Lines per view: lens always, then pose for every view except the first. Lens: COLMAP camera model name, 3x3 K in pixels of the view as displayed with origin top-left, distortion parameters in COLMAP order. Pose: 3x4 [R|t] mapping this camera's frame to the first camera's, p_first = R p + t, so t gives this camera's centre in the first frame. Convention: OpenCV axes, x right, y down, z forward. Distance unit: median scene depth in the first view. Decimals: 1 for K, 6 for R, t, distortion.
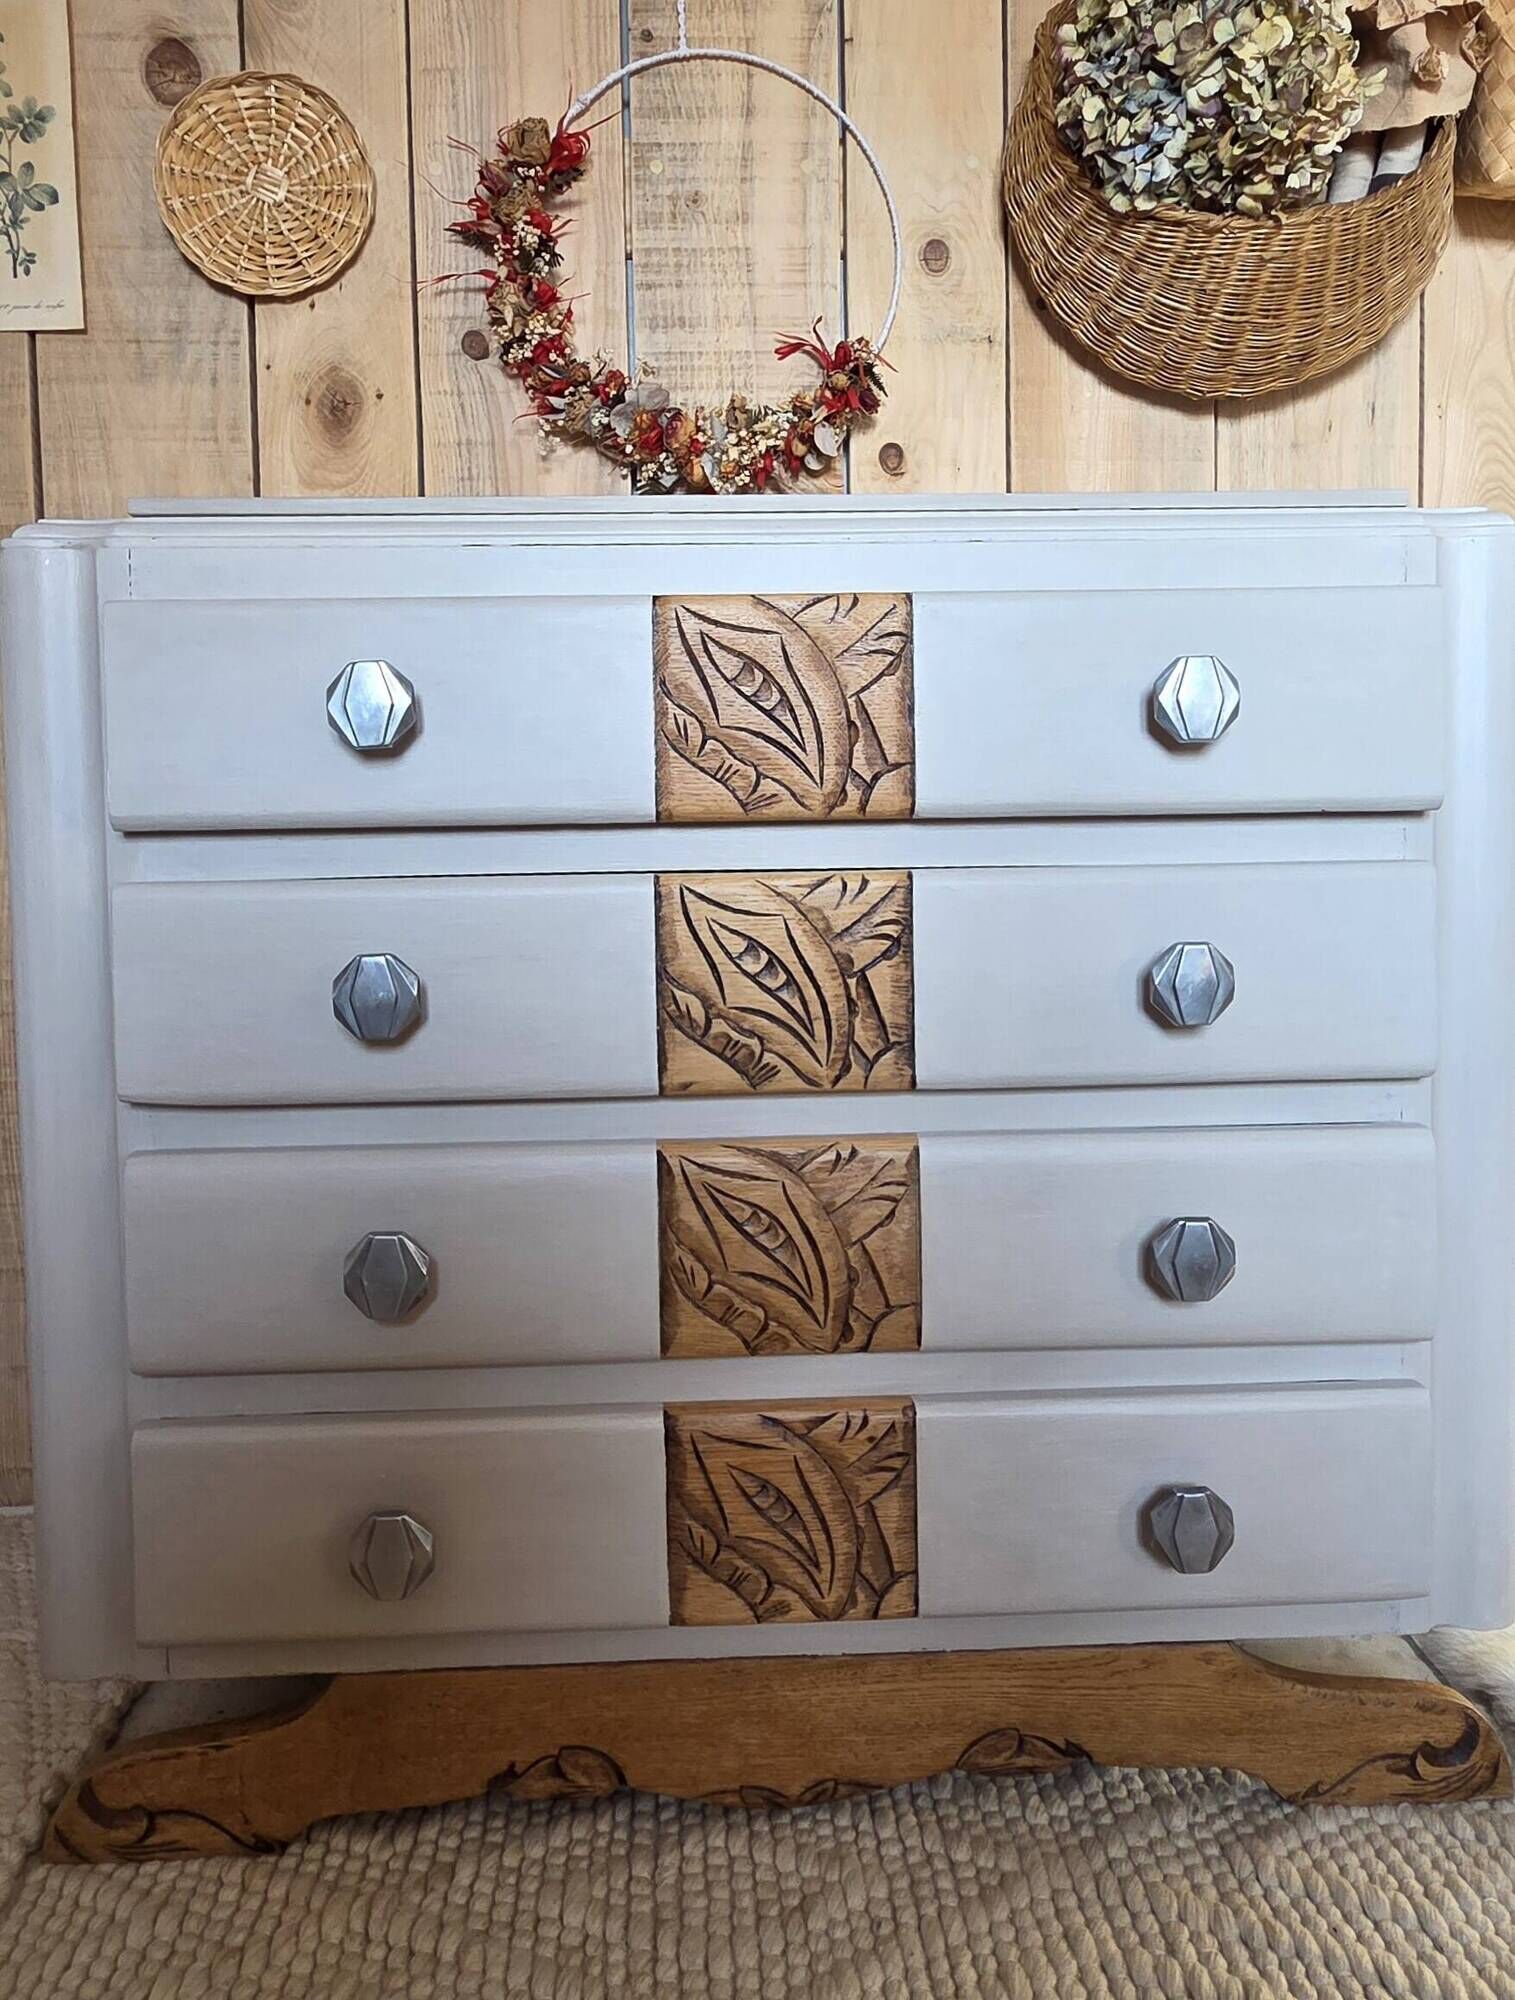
lens RADIAL K [[1415.5, 0, 727.8], [0, 1415.5, 862.5], [0, 0, 1]] dist [0.004559, -0.000948]
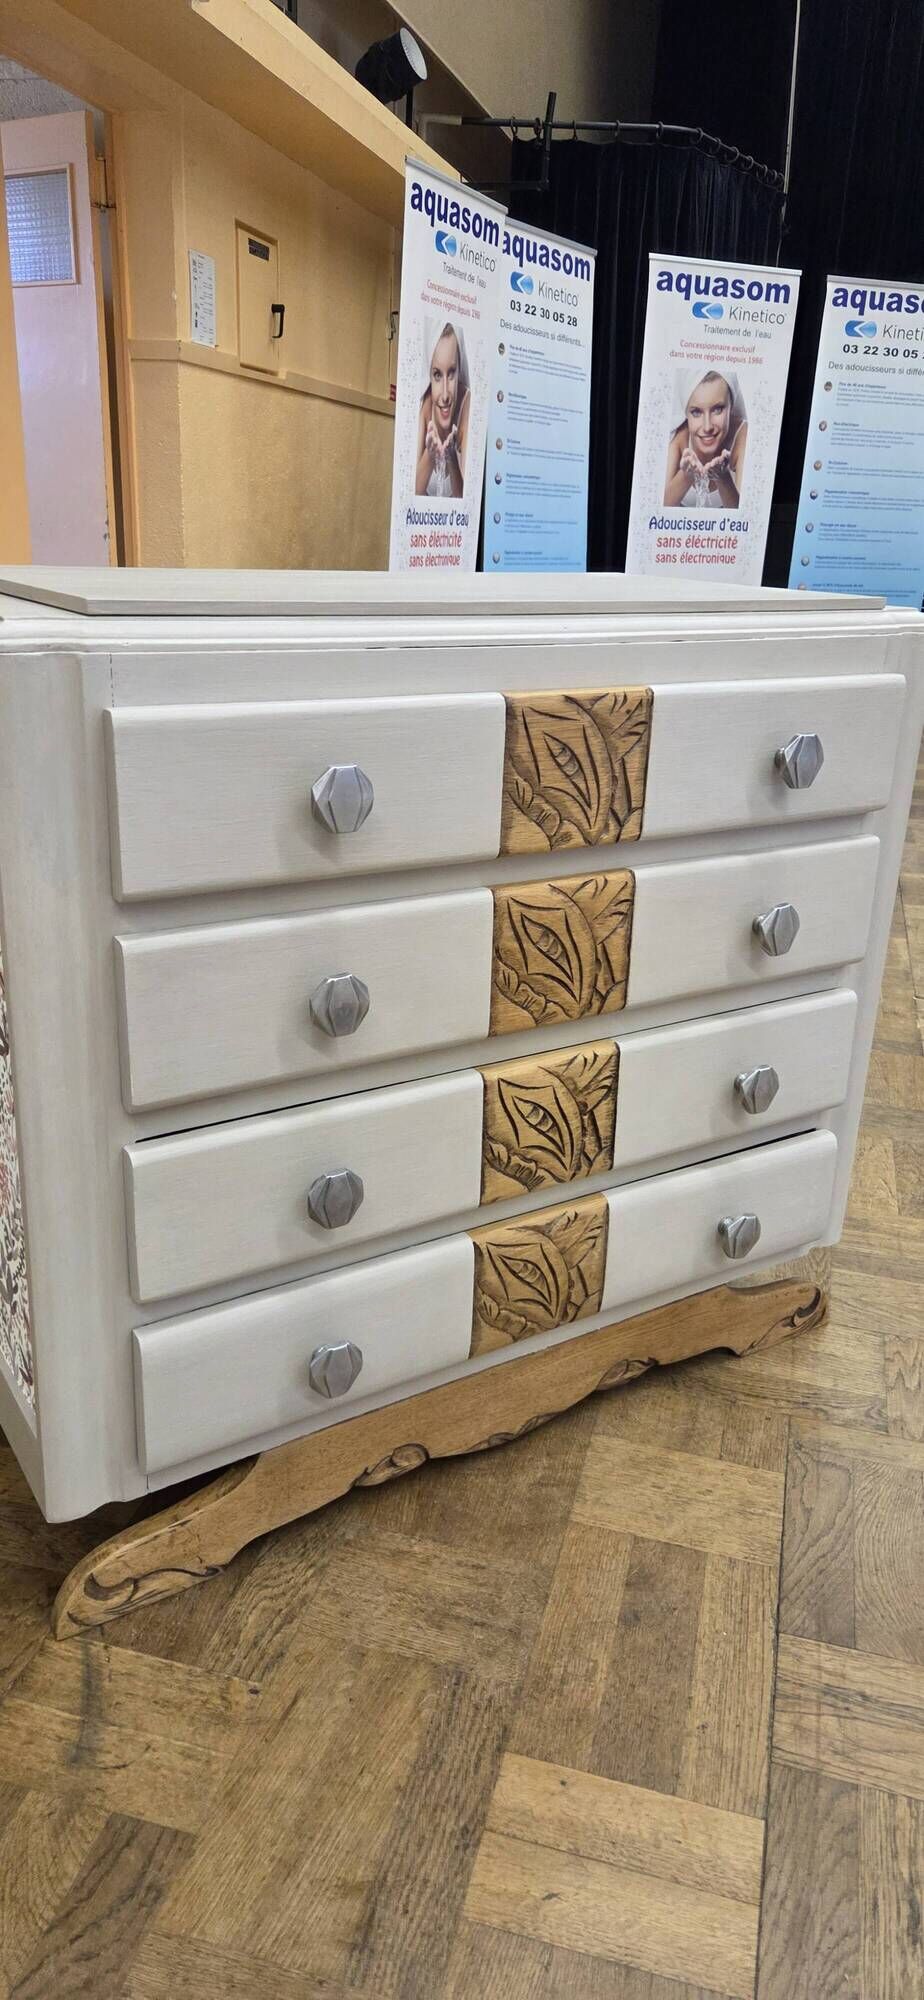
lens RADIAL K [[1359.4, 0, 456.3], [0, 1359.4, 1003.9], [0, 0, 1]] dist [0.042385, -0.023254]
pose [[0.858071, -0.132468, 0.496152, -0.746651], [-0.019448, 0.957082, 0.289165, -0.456754], [-0.513163, -0.257773, 0.818668, -0.119125]]
